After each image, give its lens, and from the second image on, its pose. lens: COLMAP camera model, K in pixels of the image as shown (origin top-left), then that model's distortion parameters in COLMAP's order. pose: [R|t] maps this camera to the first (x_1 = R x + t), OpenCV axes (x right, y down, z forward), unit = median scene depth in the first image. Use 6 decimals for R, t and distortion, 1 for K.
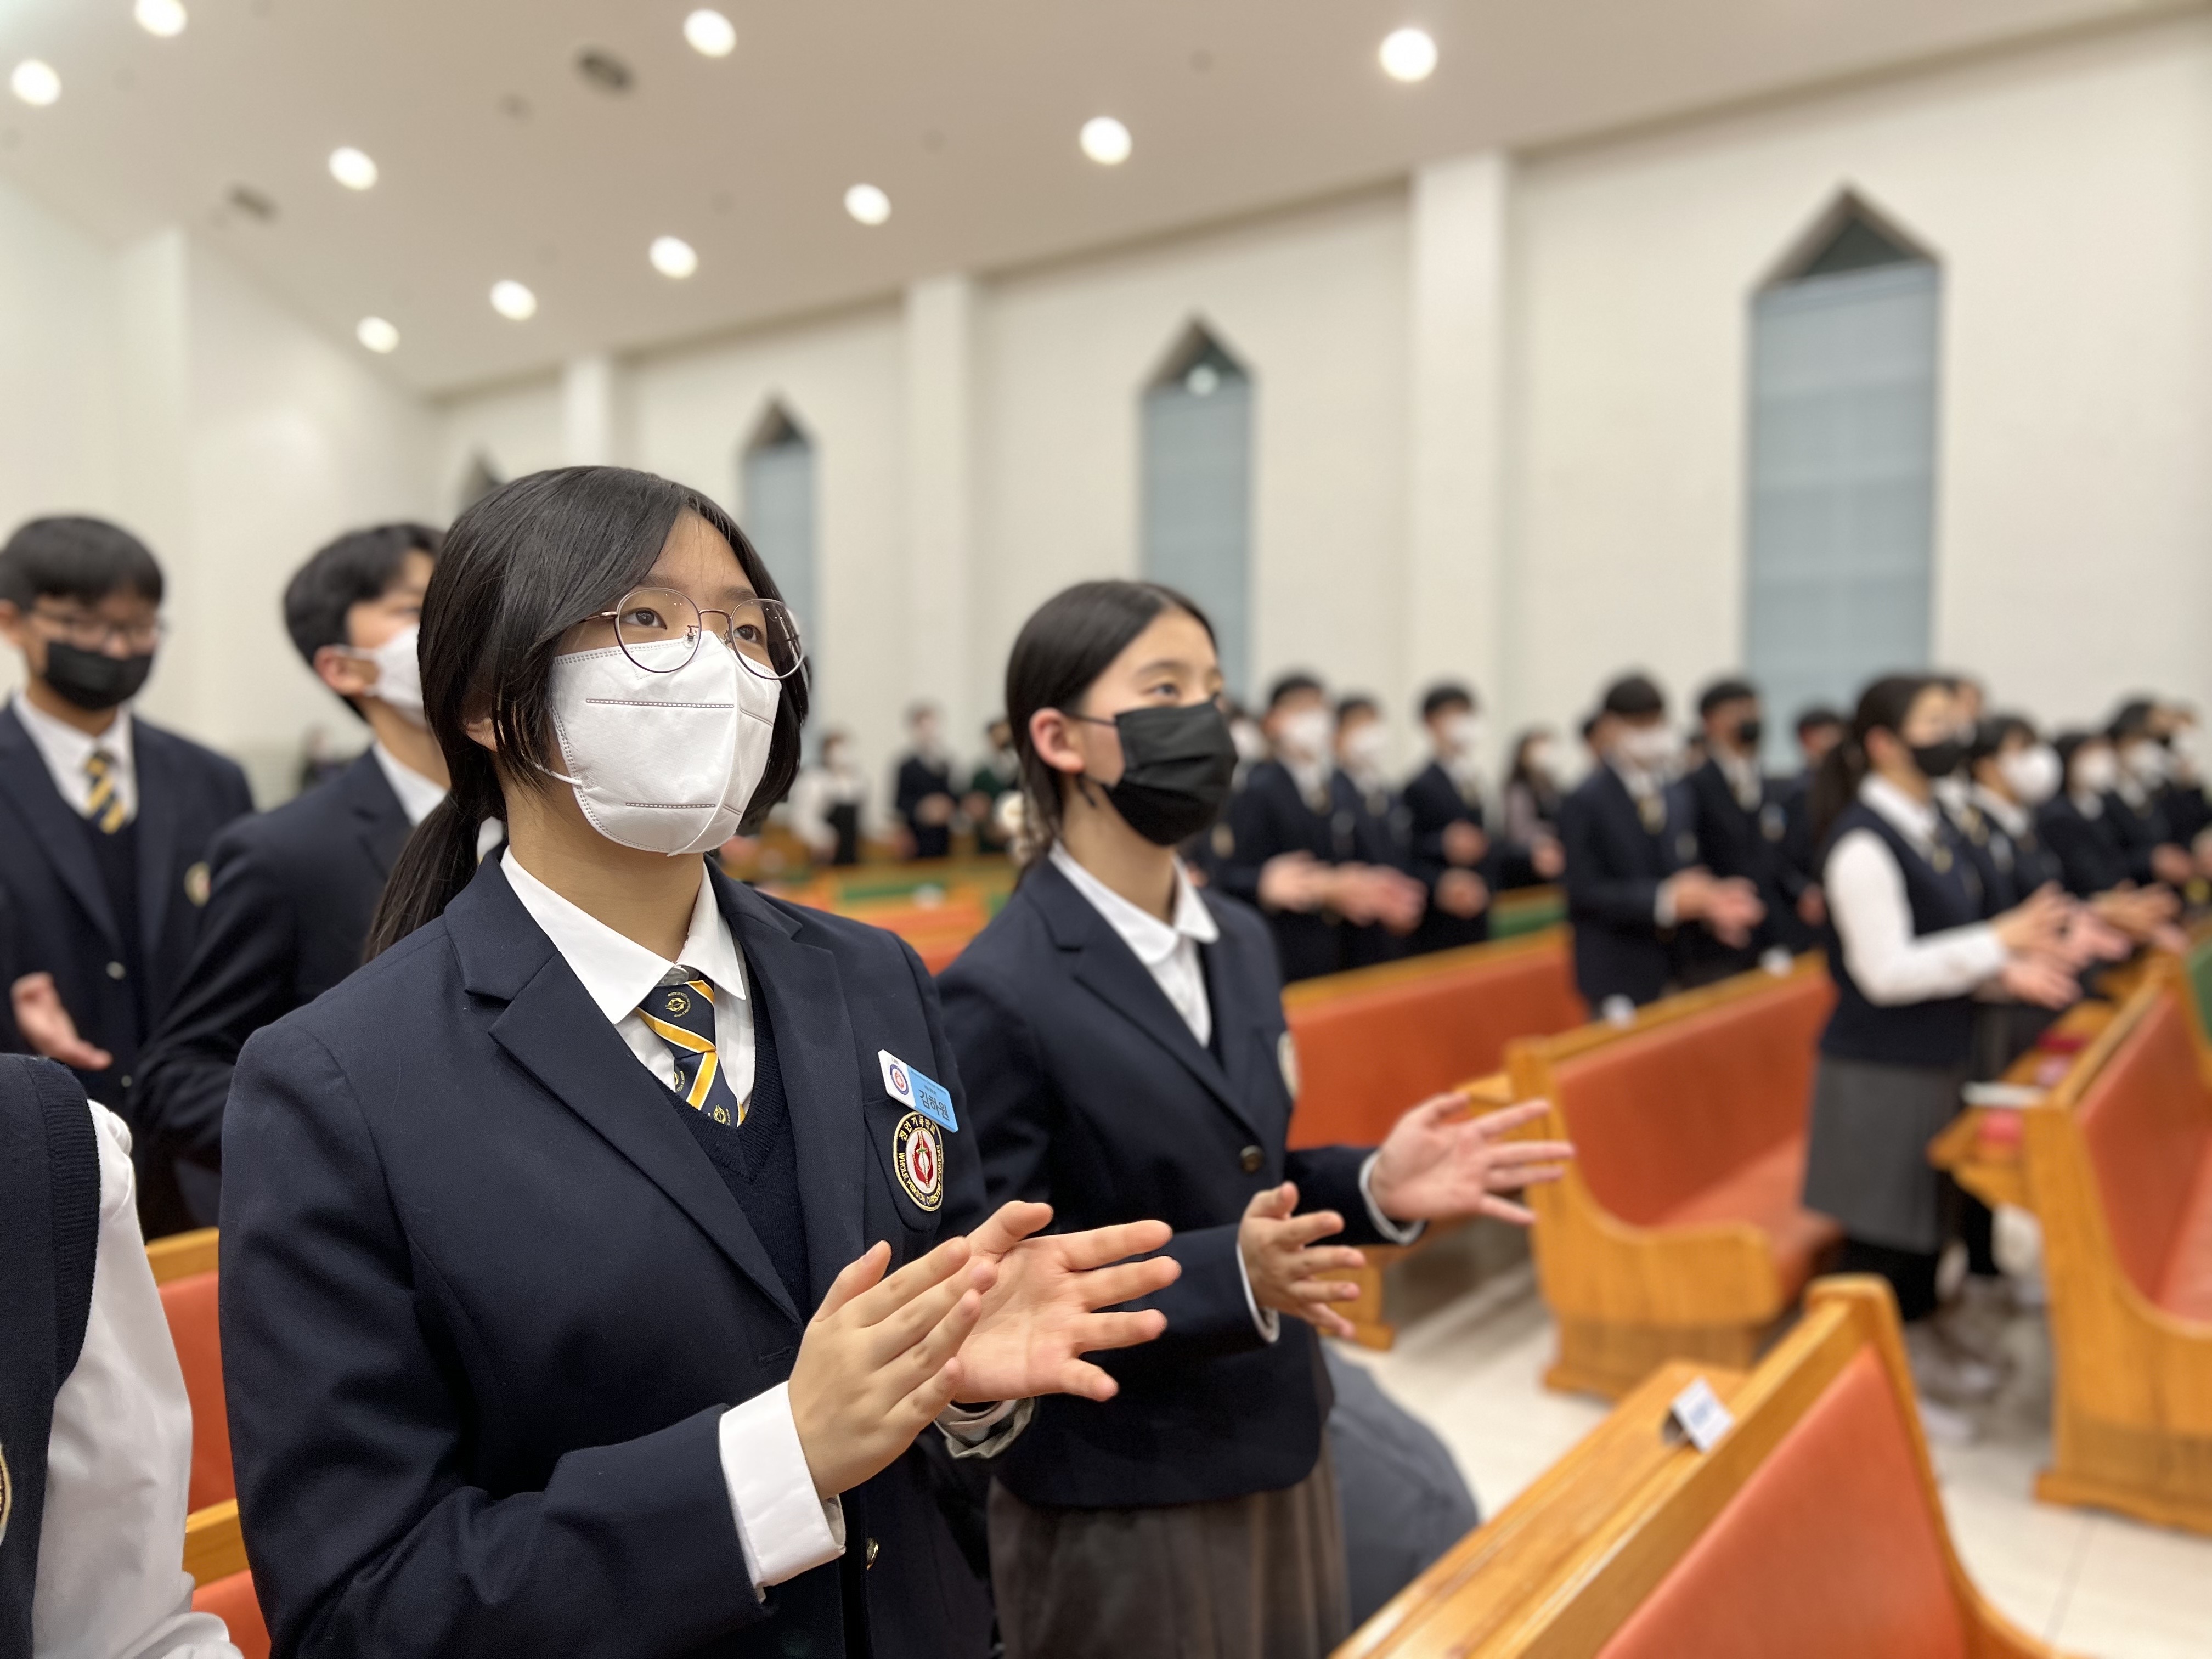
lens RADIAL K [[1697.4, 0, 1111.2], [0, 1697.4, 844.3], [0, 0, 1]] dist [0.034968, -0.034505]
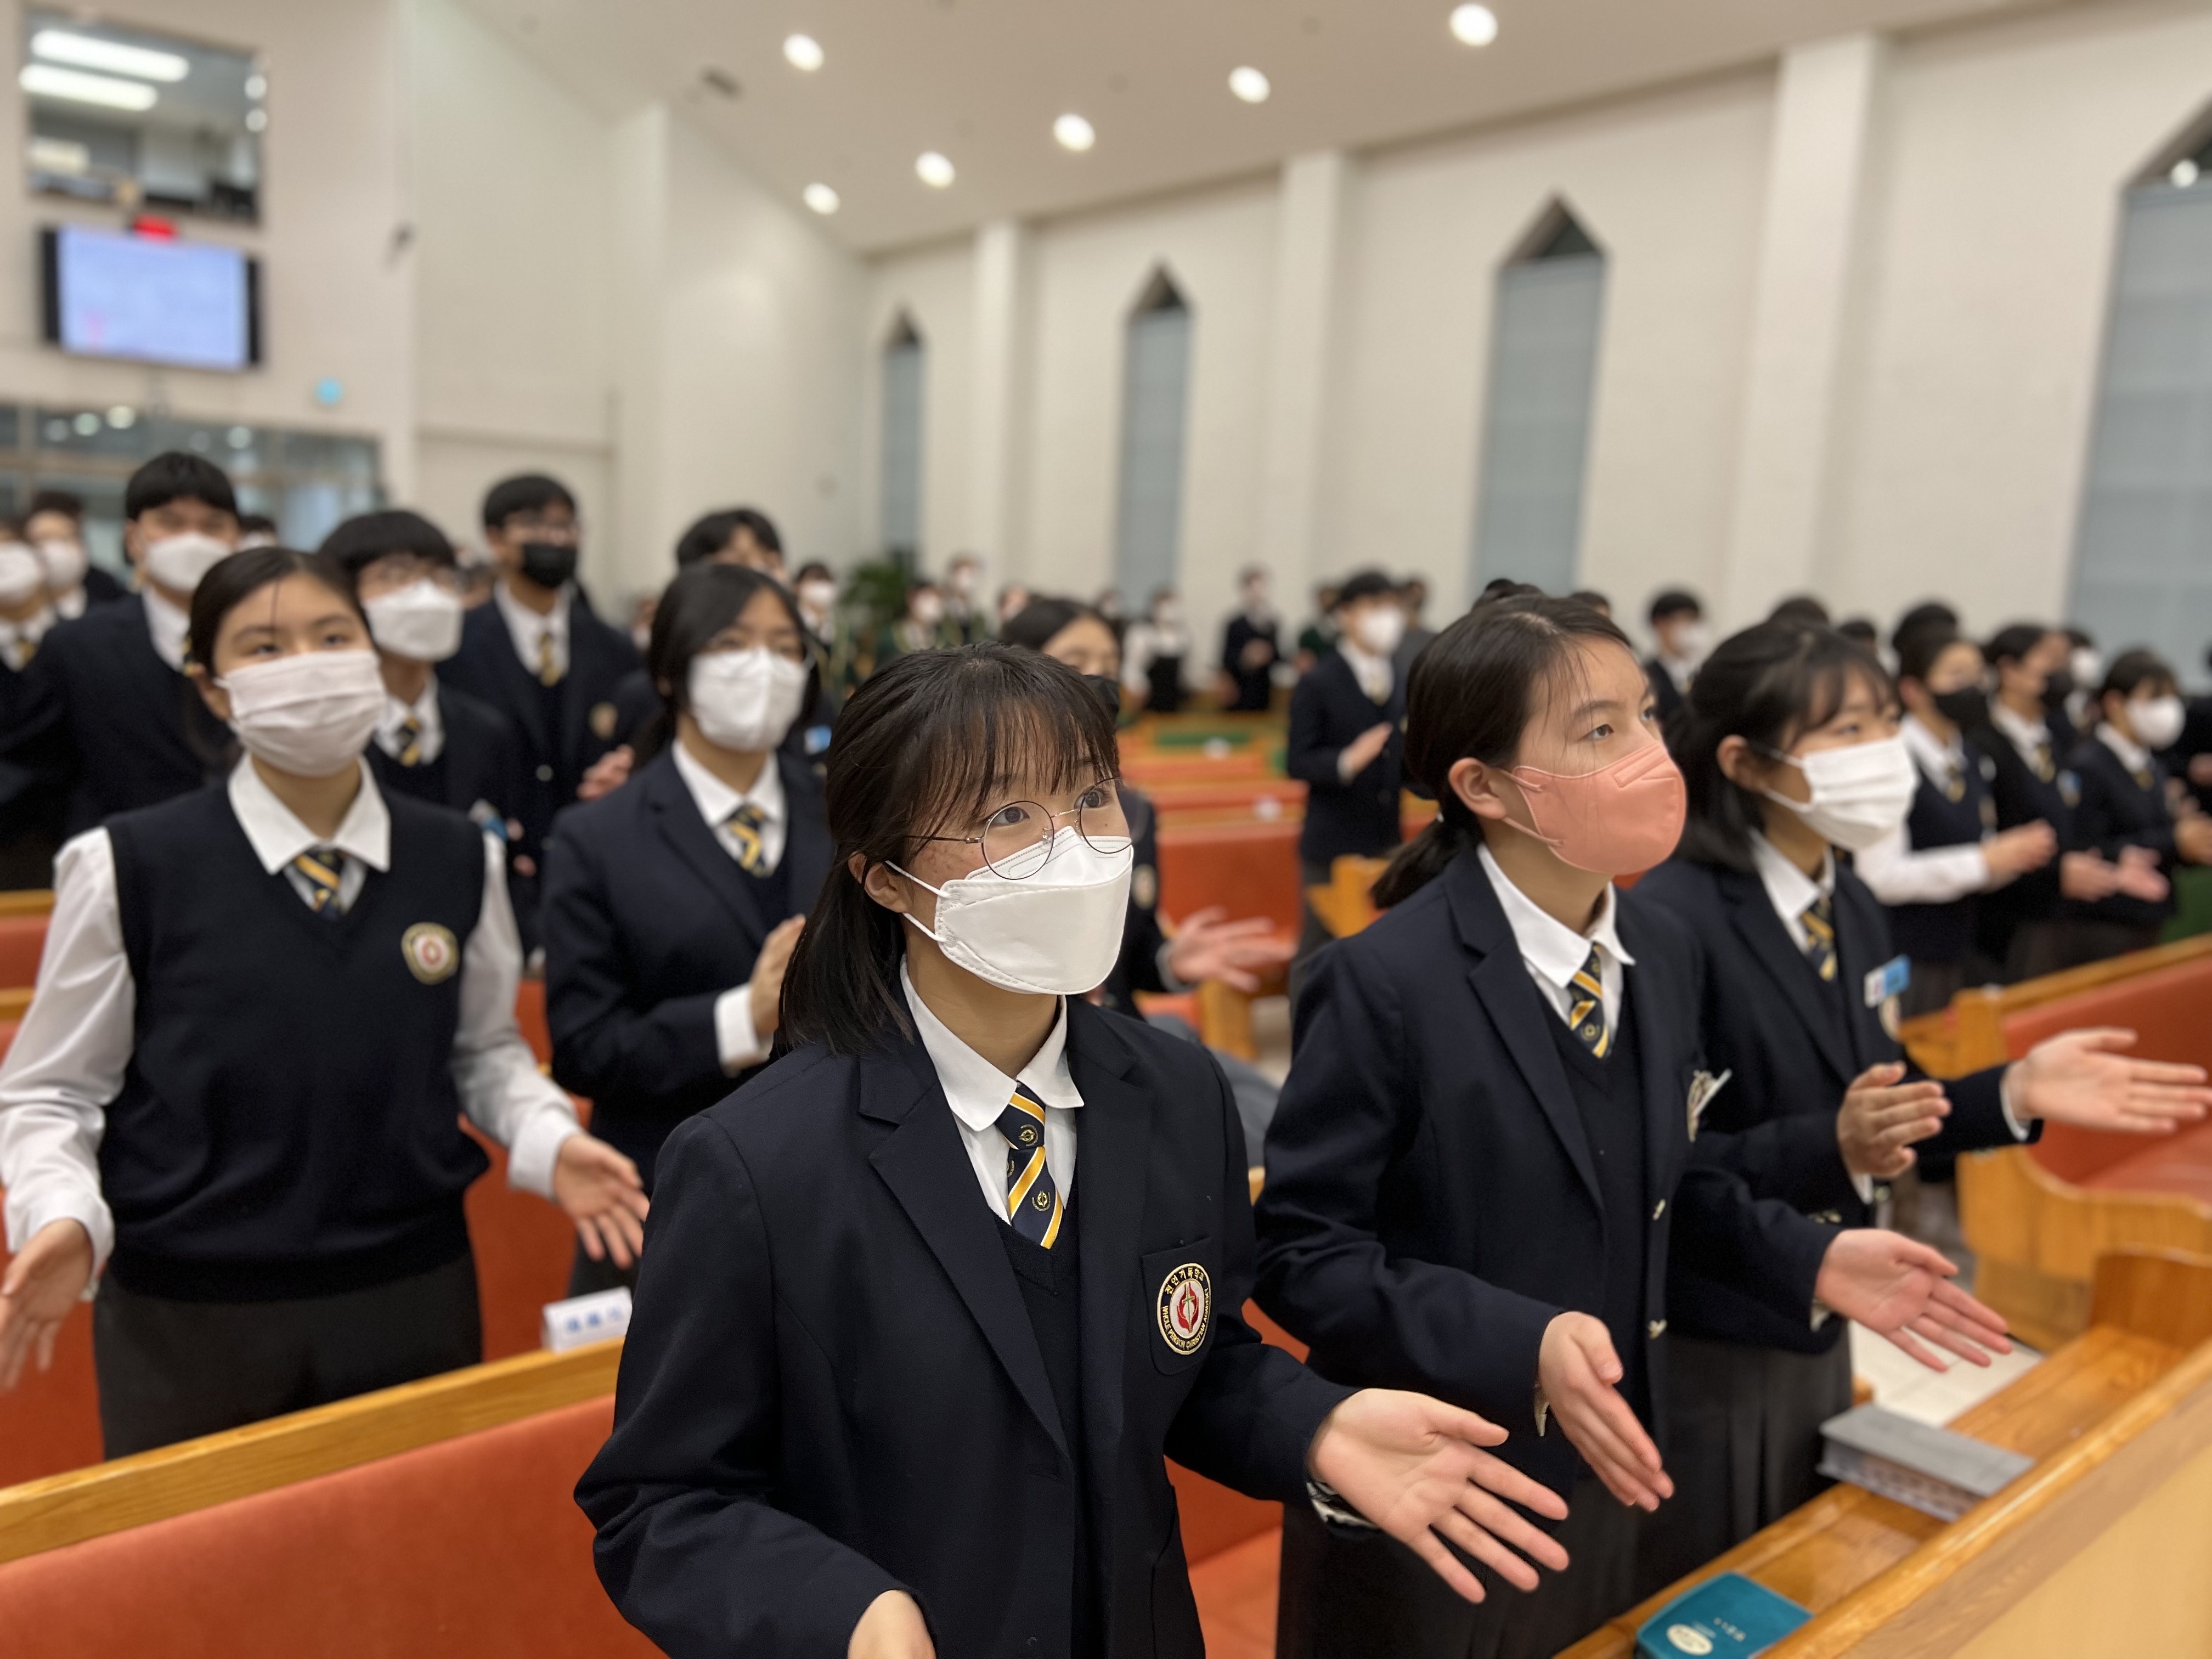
lens RADIAL K [[1697.4, 0, 1105.7], [0, 1697.4, 823.4], [0, 0, 1]] dist [0.034968, -0.034505]
pose [[0.969085, 0.086160, -0.231196, 0.066887], [-0.066809, 0.993673, 0.090277, -0.012235], [0.237511, -0.072040, 0.968710, -0.095348]]
